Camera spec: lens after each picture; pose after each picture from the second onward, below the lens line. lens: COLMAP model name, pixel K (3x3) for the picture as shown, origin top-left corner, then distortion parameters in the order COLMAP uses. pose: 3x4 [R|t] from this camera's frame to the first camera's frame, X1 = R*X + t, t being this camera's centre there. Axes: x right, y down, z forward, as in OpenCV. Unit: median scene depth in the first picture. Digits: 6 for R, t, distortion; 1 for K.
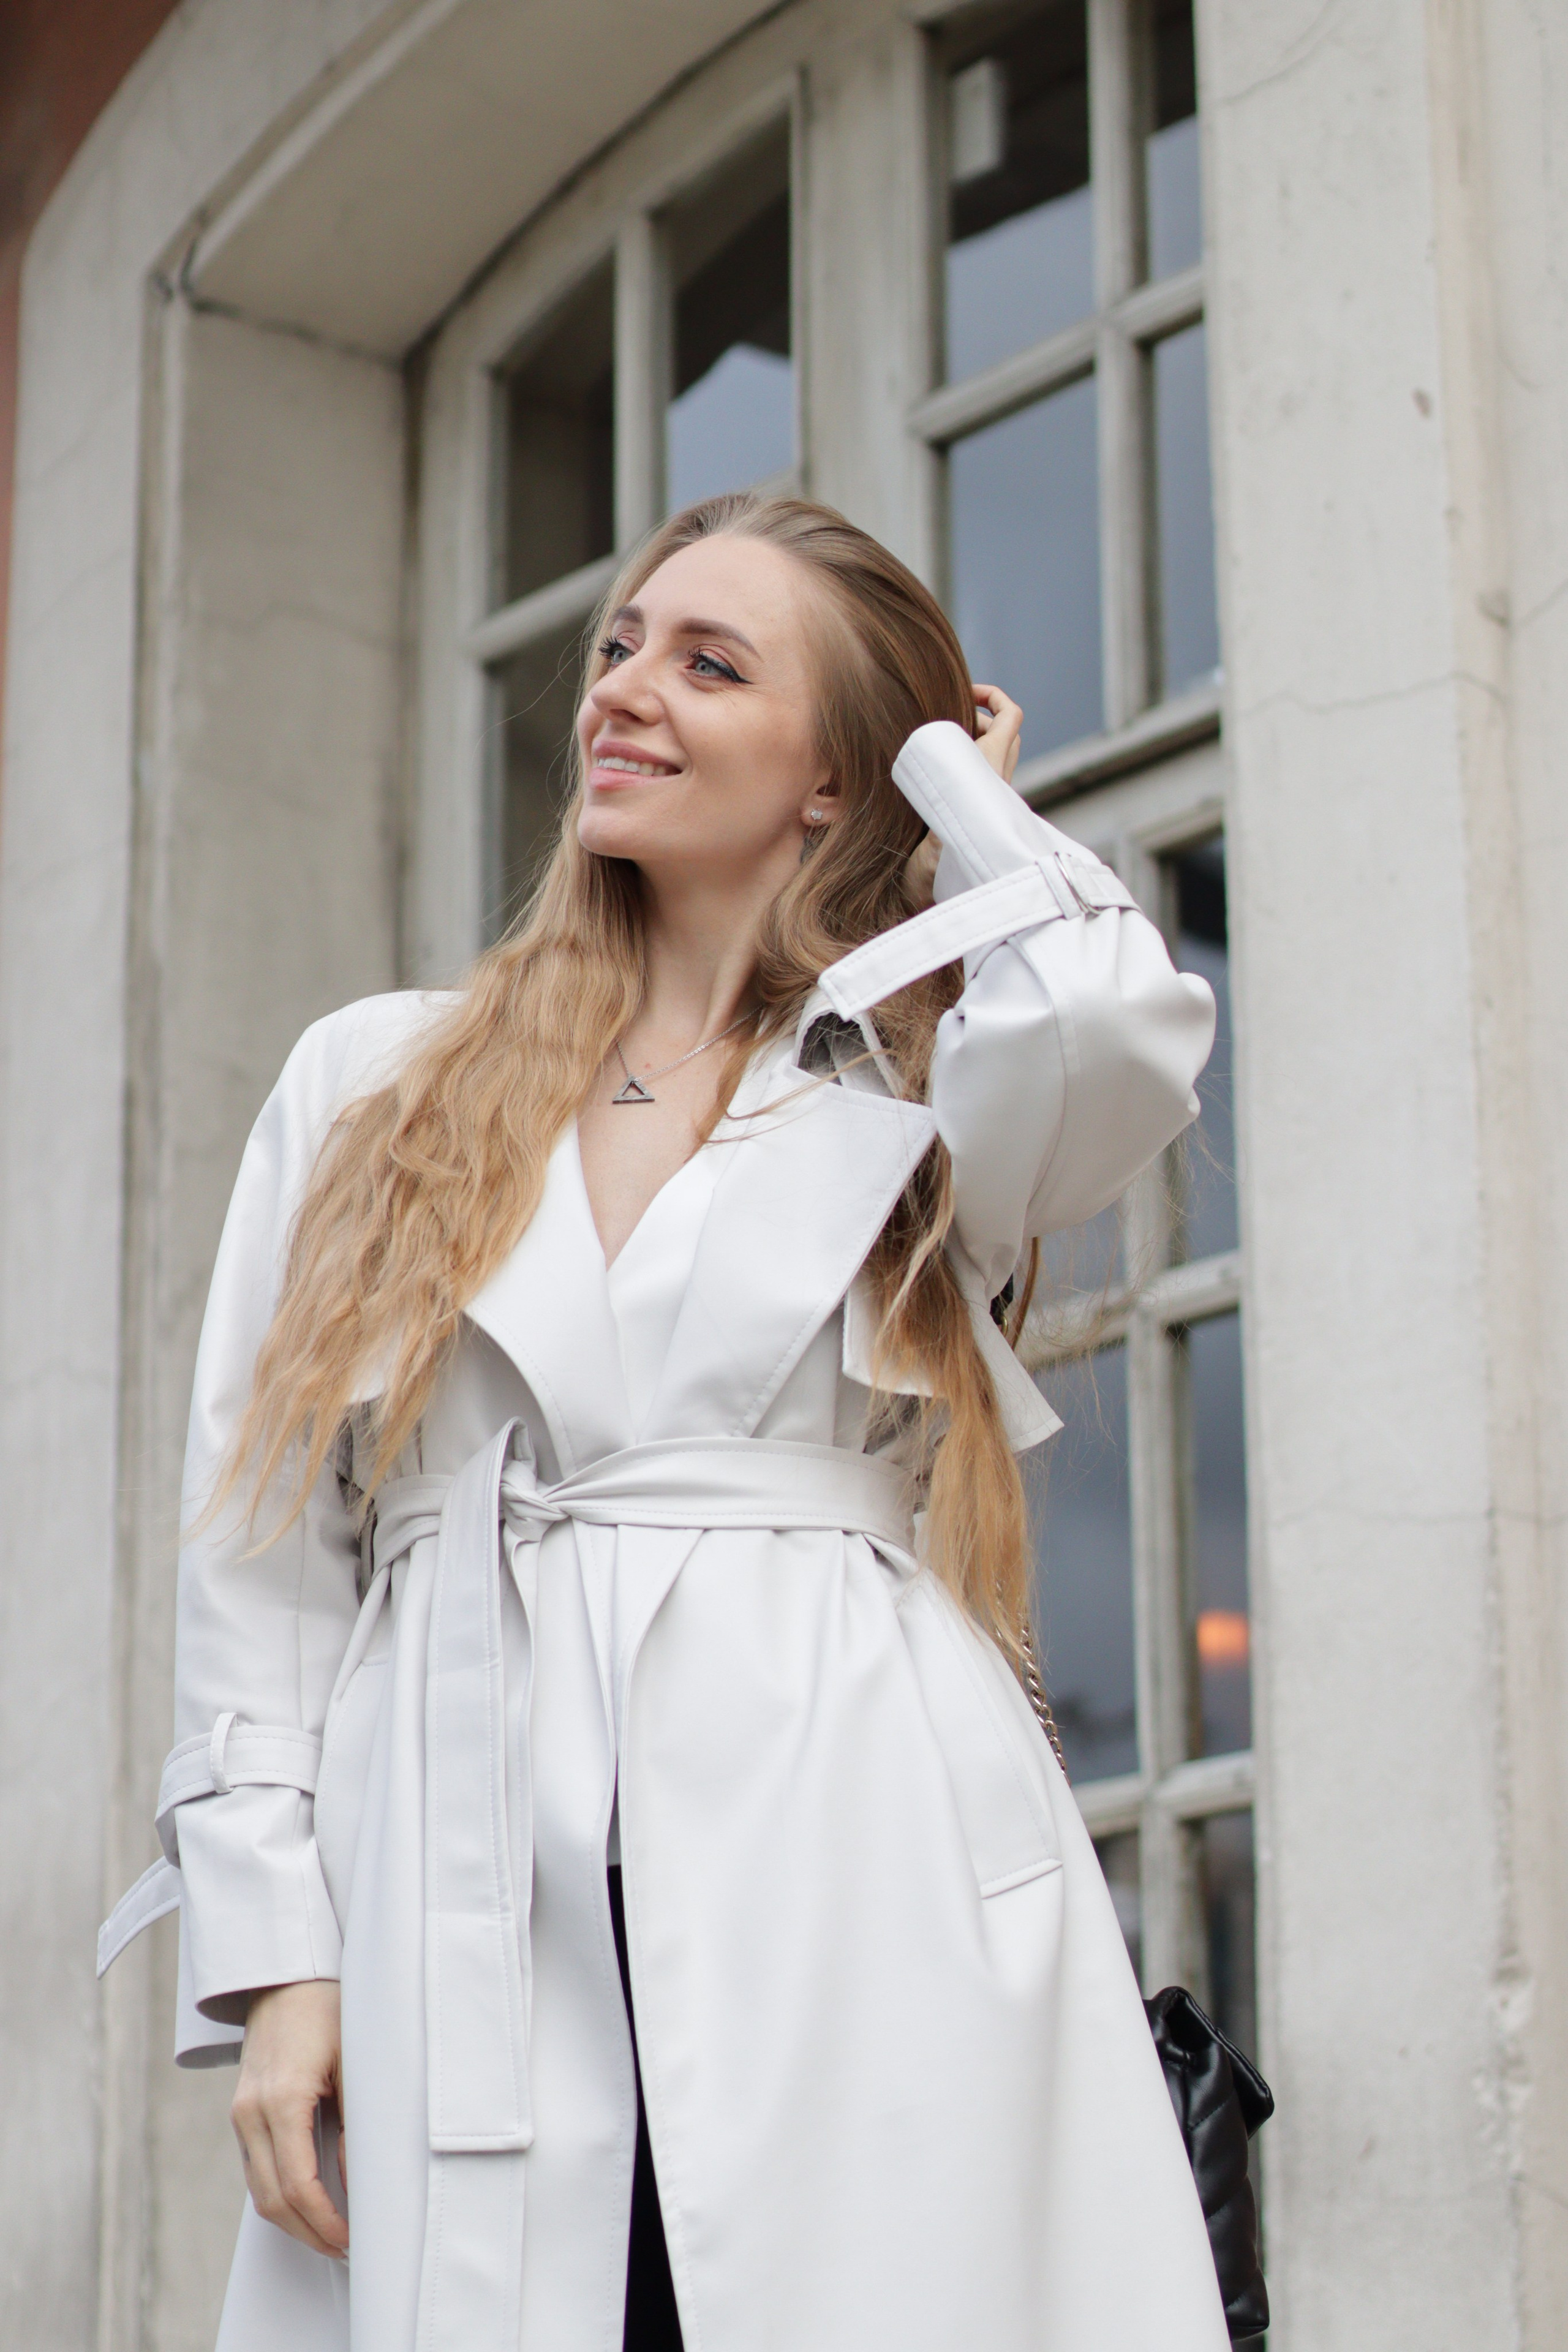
lens RADIAL K [[5540.1, 0, 775.2], [0, 5540.1, 1178.4], [0, 0, 1]] dist [-0.136161, 0.000000]
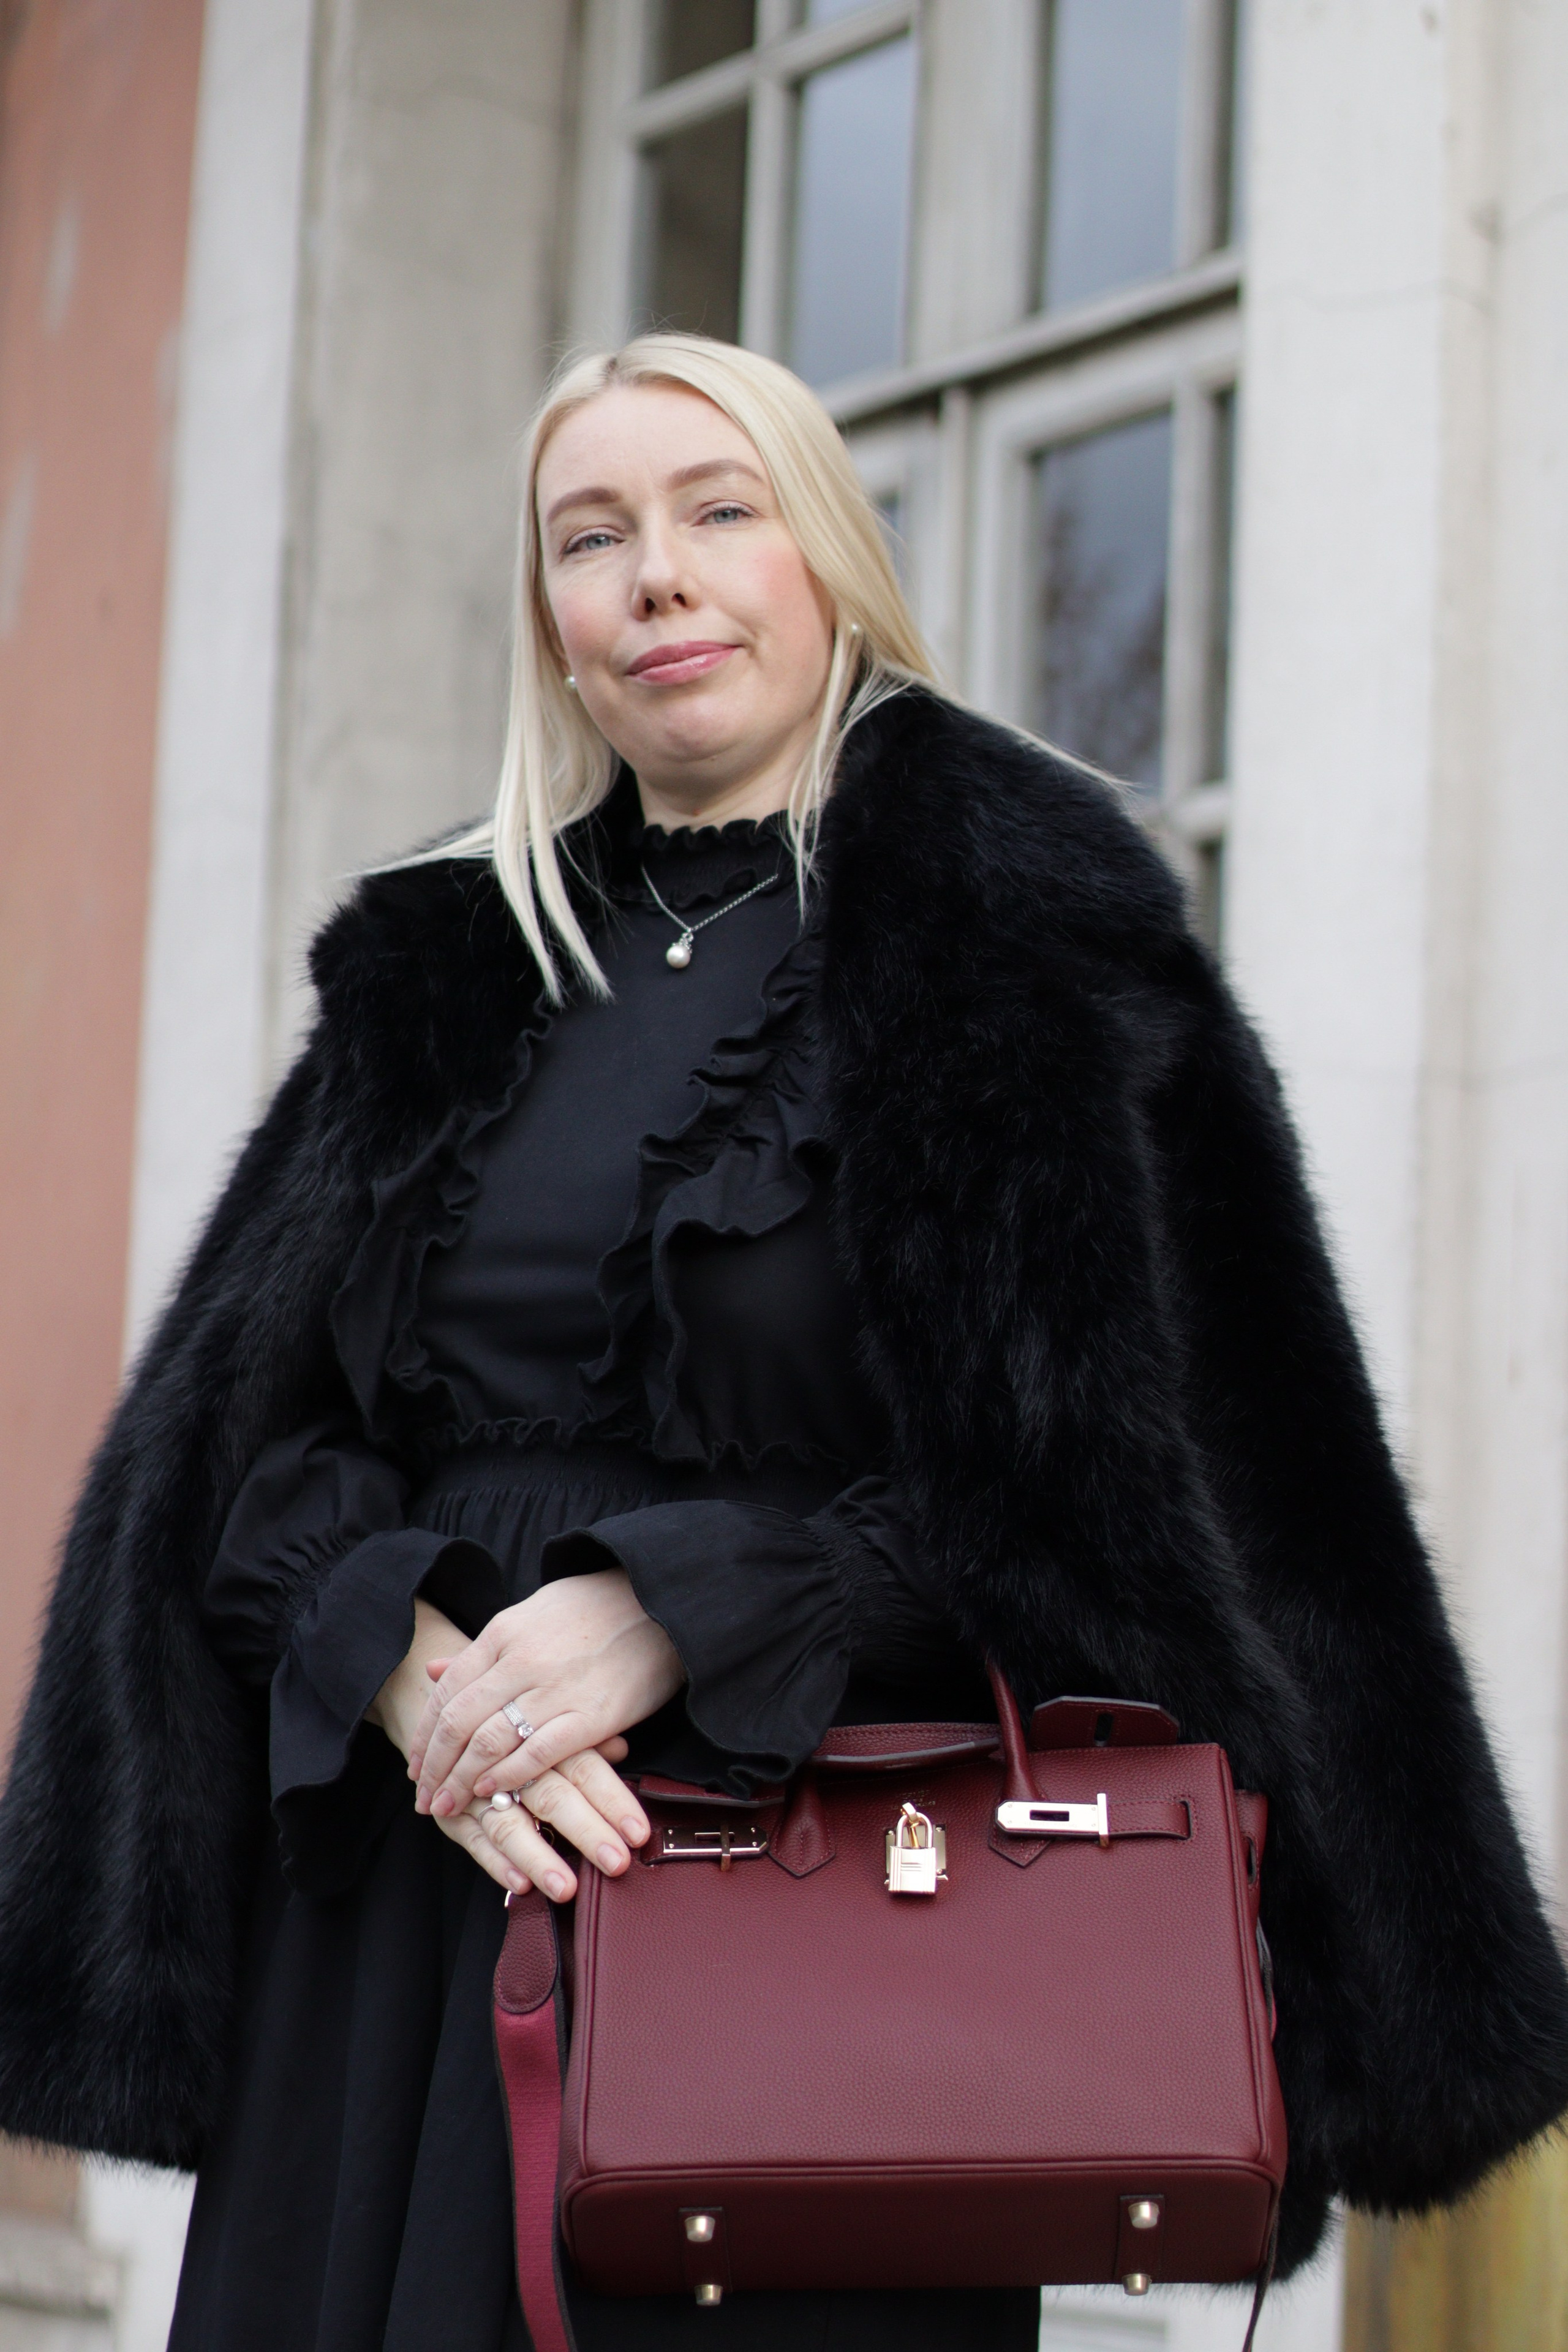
lens RADIAL K [[5540.1, 0, 764.5], [0, 5540.1, 1171.9], [0, 0, 1]] dist [-0.136161, 0.000000]
pose [[0.996708, 0.042492, -0.069050, 0.057914], [-0.032462, 0.989565, 0.140386, -0.052802], [0.074295, -0.137682, 0.987686, -0.069130]]
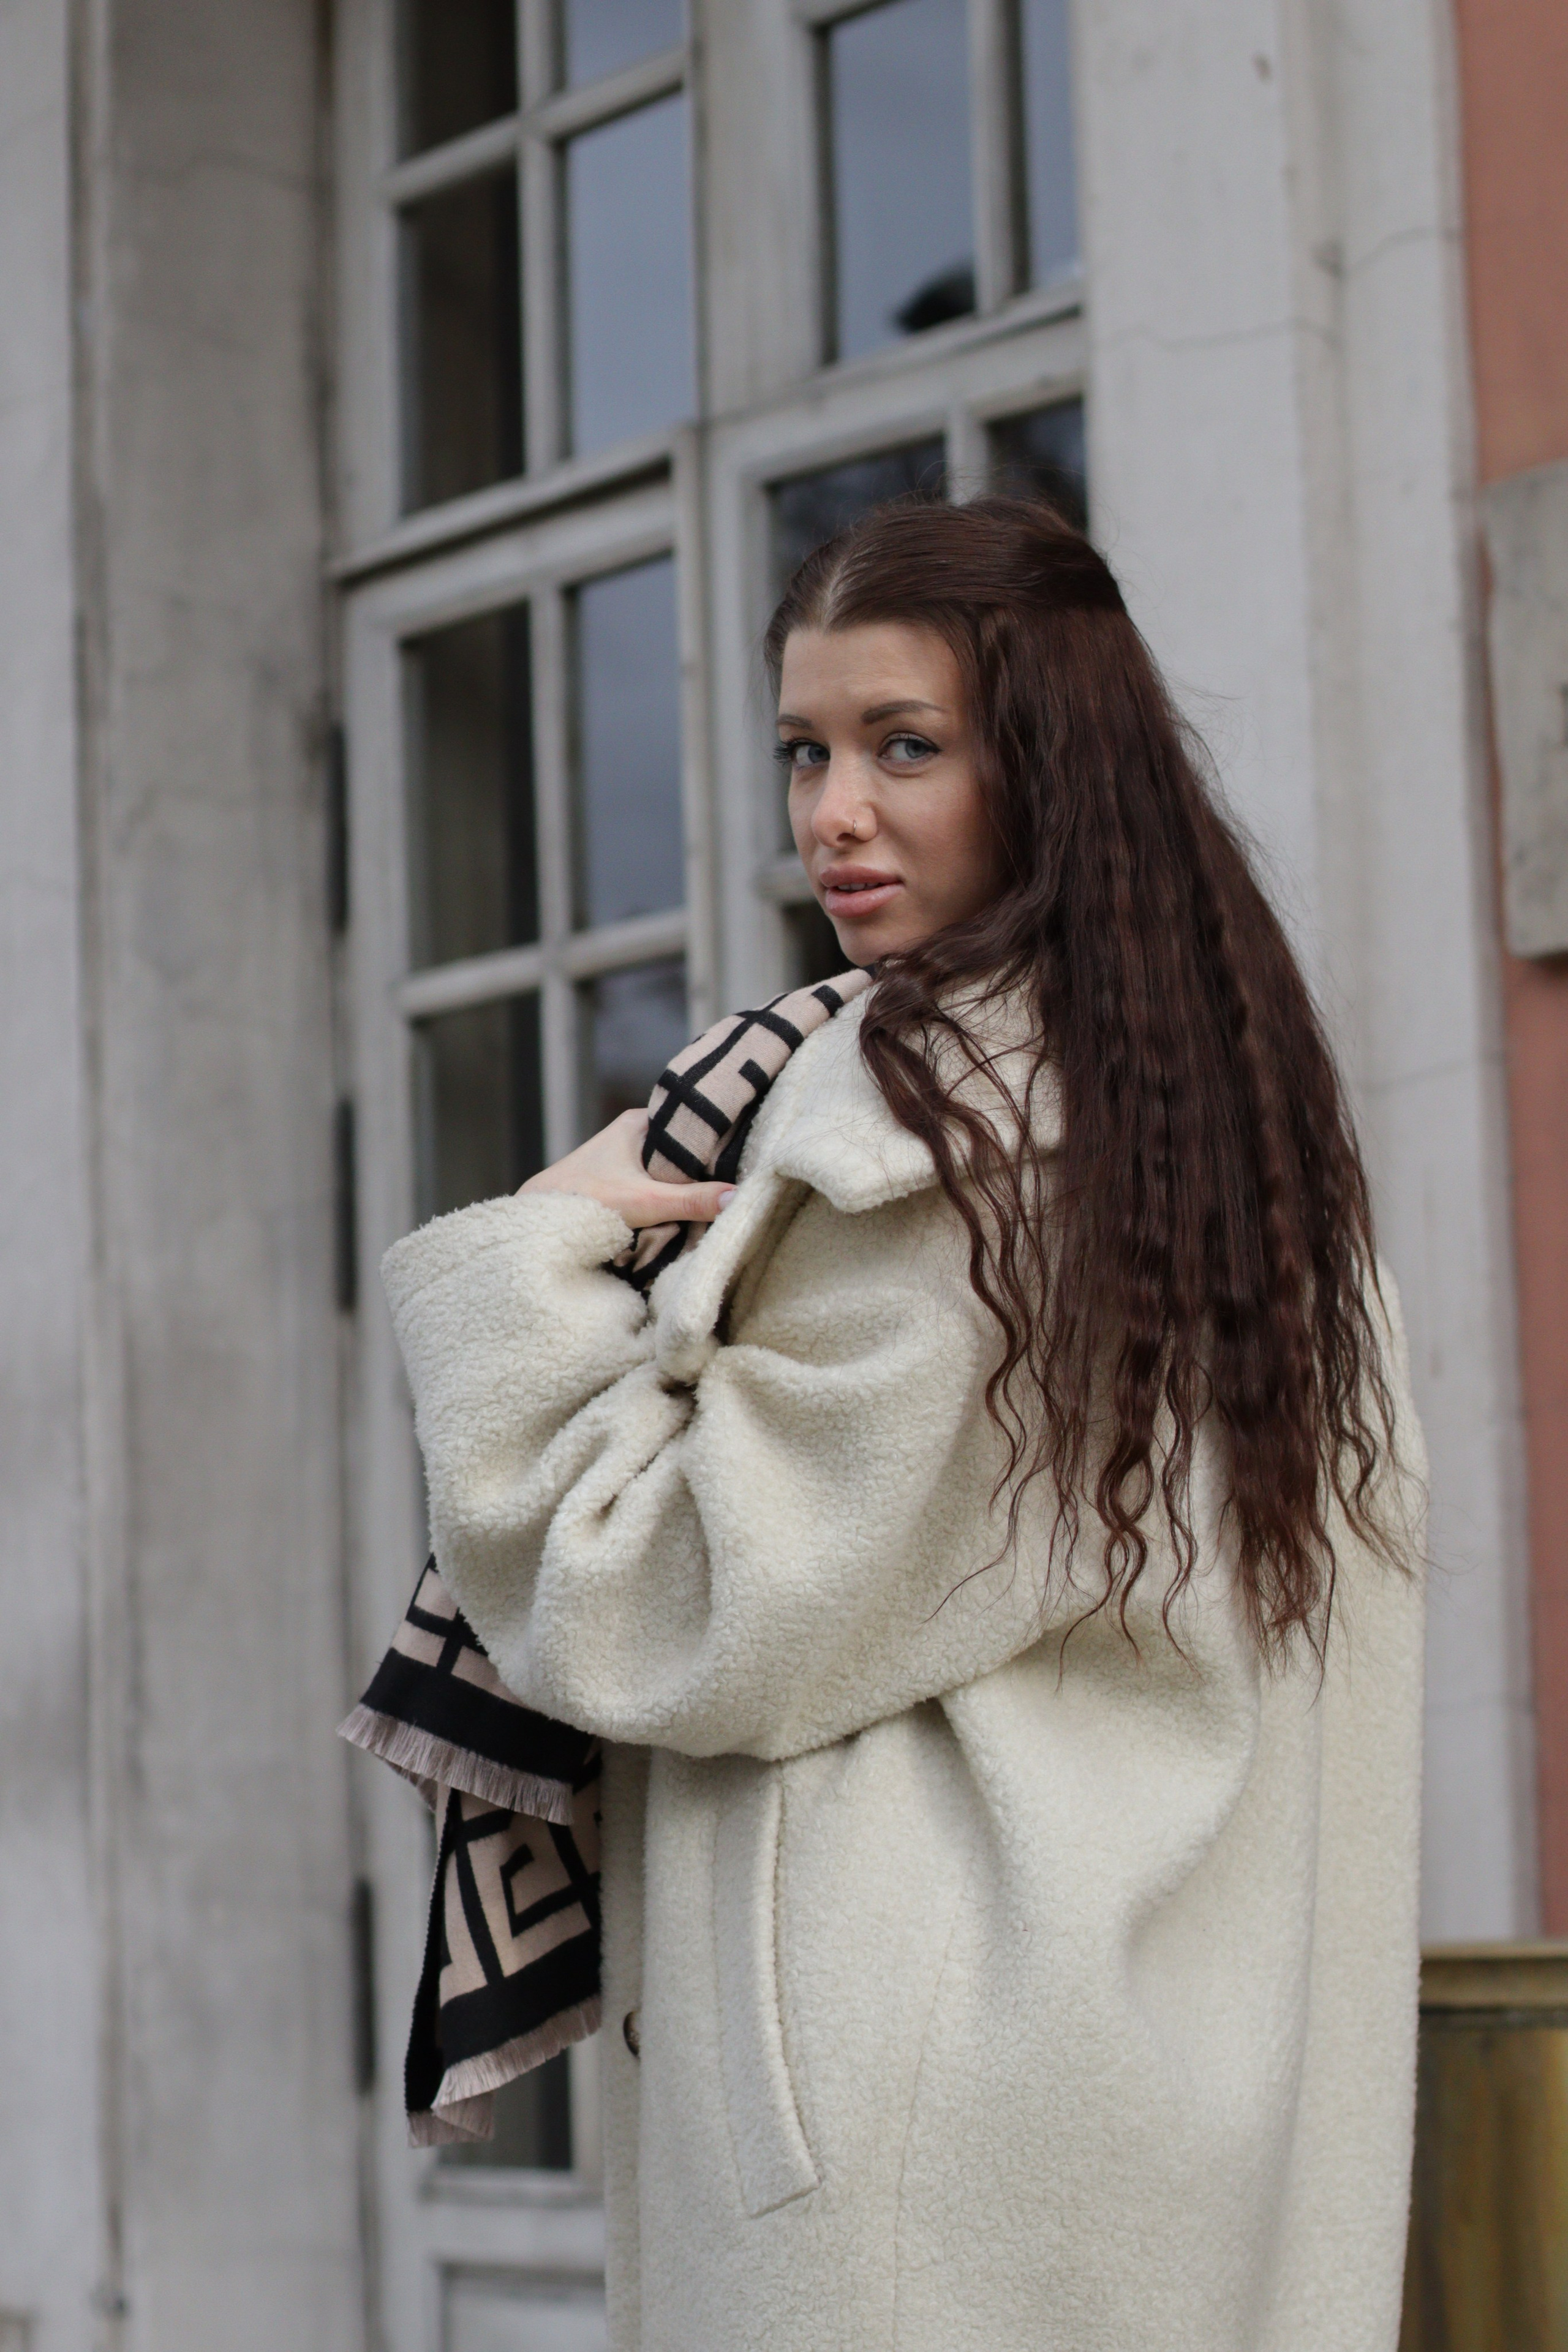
lens RADIAL K [[5540.1, 0, 791.6], [0, 5540.1, 1182.0], [0, 0, 1]] dist [-0.136161, 0.000000]
pose [[0.999542, -0.019149, 0.023438, -0.005475], [0.015657, 0.989880, 0.141043, -0.061817], [-0.025902, -0.140611, 0.989726, -0.094408]]
